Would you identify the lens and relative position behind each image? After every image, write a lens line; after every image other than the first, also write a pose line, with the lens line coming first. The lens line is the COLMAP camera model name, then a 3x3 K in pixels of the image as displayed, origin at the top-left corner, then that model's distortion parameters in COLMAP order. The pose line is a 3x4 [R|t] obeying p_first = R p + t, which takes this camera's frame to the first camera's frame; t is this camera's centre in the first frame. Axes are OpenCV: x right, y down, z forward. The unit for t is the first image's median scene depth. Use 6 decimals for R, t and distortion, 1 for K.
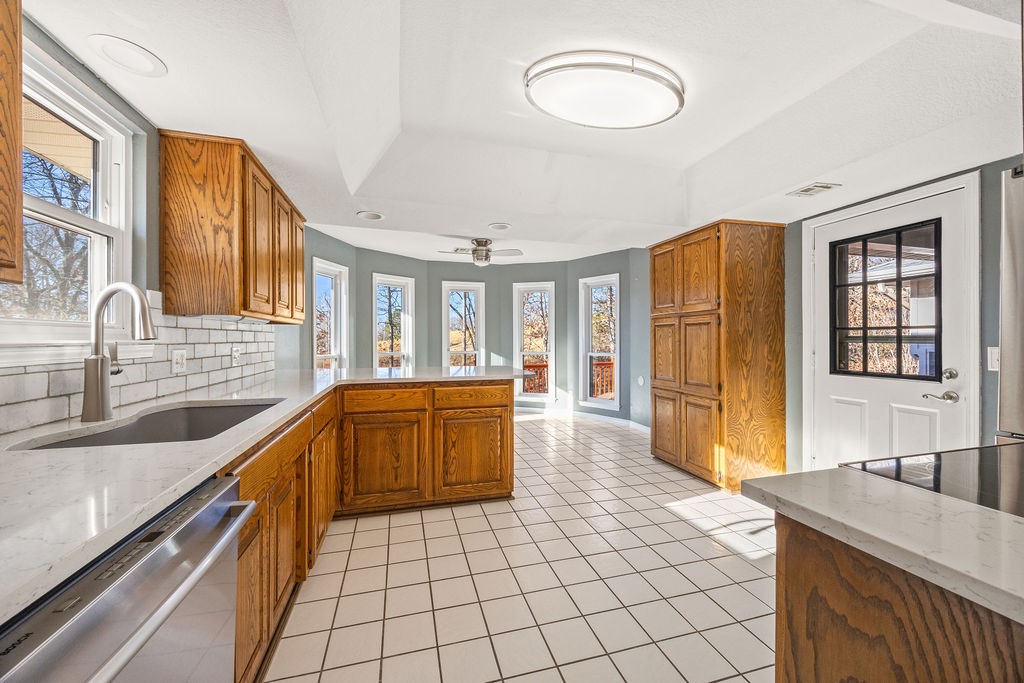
lens RADIAL K [[388.0, 0, 514.3], [0, 388.0, 343.9], [0, 0, 1]] dist [-0.003882, -0.000049]
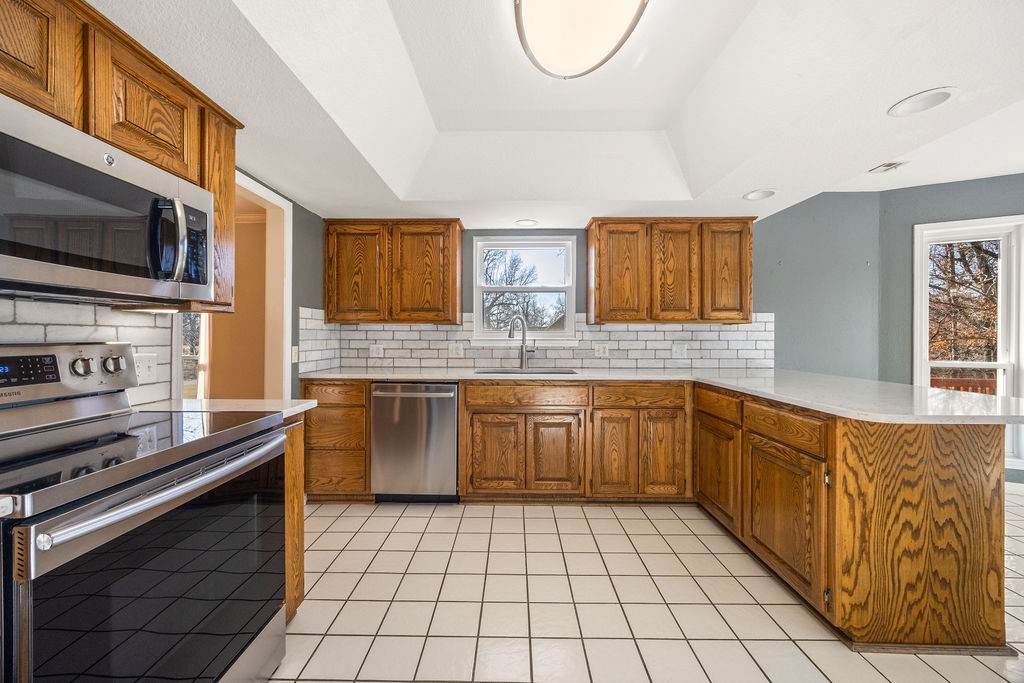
lens RADIAL K [[388.0, 0, 510.5], [0, 388.0, 337.2], [0, 0, 1]] dist [-0.003882, -0.000049]
pose [[-0.289174, 0.000441, -0.957276, 0.875396], [-0.012704, 0.999910, 0.004298, -0.016199], [0.957192, 0.013404, -0.289142, 0.999358]]
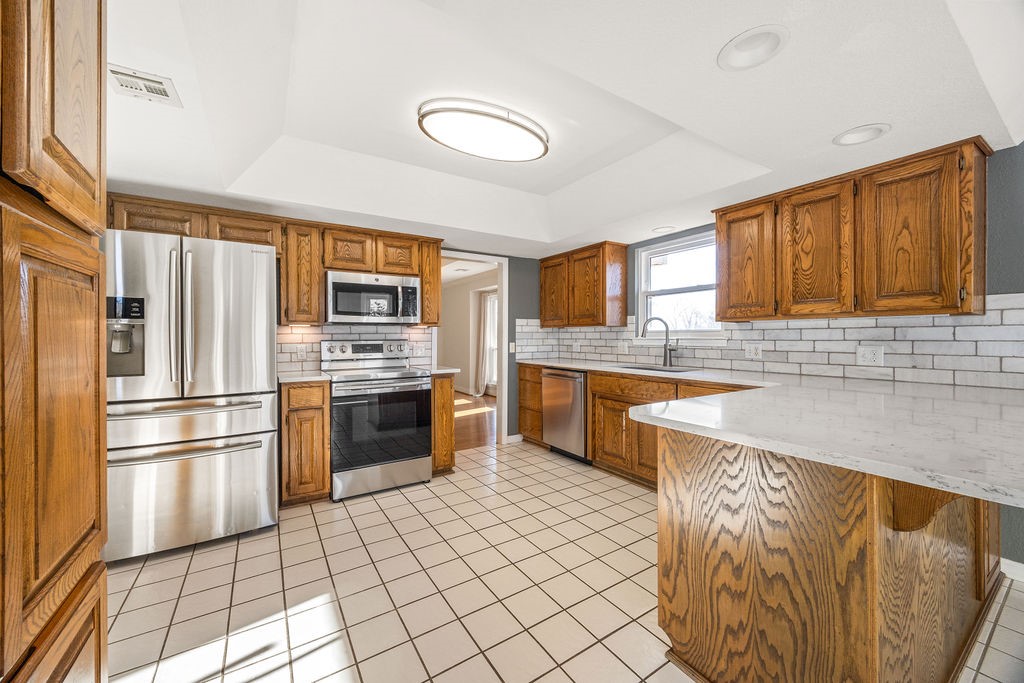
lens RADIAL K [[388.0, 0, 510.9], [0, 388.0, 335.6], [0, 0, 1]] dist [-0.003882, -0.000049]
pose [[-0.956282, 0.003151, -0.292431, 0.483501], [0.000416, 0.999956, 0.009416, -0.031031], [0.292447, 0.008883, -0.956240, 1.988889]]
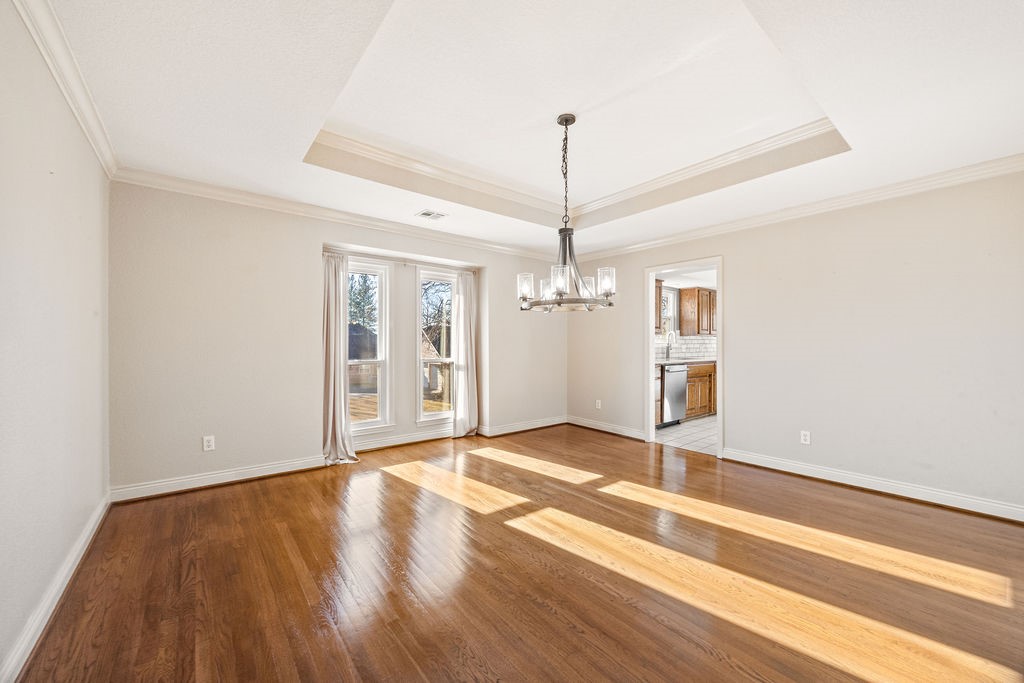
lens RADIAL K [[388.0, 0, 510.8], [0, 388.0, 343.2], [0, 0, 1]] dist [-0.003882, -0.000049]
pose [[0.391575, -0.002127, -0.920144, 1.674689], [-0.009398, 0.999936, -0.006311, 0.029453], [0.920098, 0.011119, 0.391530, -1.737123]]
